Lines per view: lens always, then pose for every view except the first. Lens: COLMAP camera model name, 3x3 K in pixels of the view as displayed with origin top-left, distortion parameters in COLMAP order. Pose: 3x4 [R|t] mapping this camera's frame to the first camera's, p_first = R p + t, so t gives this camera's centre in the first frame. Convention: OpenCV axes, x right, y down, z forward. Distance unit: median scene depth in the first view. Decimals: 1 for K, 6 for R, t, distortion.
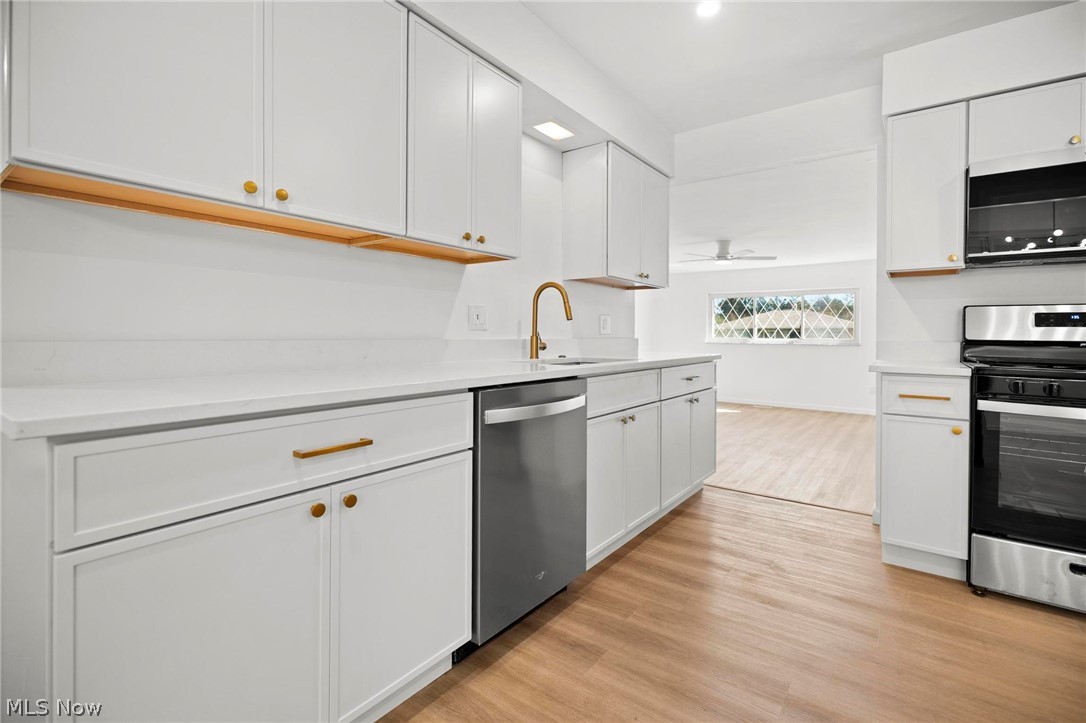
lens RADIAL K [[499.6, 0, 545.7], [0, 499.6, 336.6], [0, 0, 1]] dist [0.000563, 0.000092]
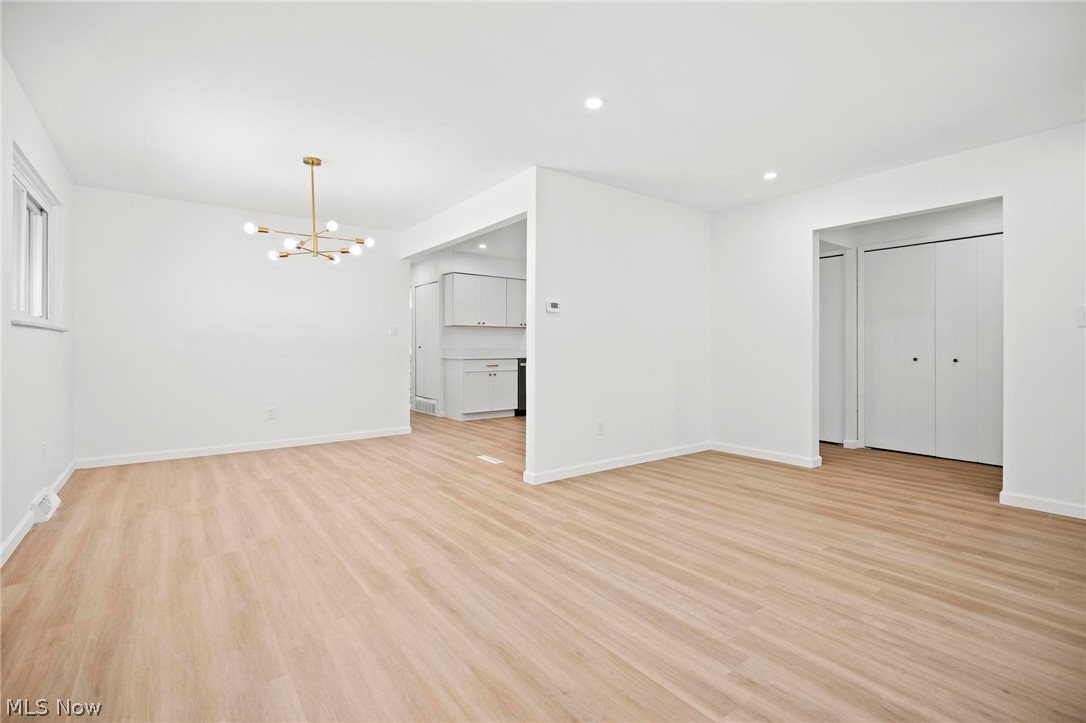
lens RADIAL K [[507.7, 0, 537.8], [0, 507.7, 353.4], [0, 0, 1]] dist [0.002409, 0.000384]
pose [[0.951787, -0.000386, -0.306759, 1.398369], [0.002605, 0.999973, 0.006824, 0.015630], [0.306748, -0.007294, 0.951763, -3.296971]]
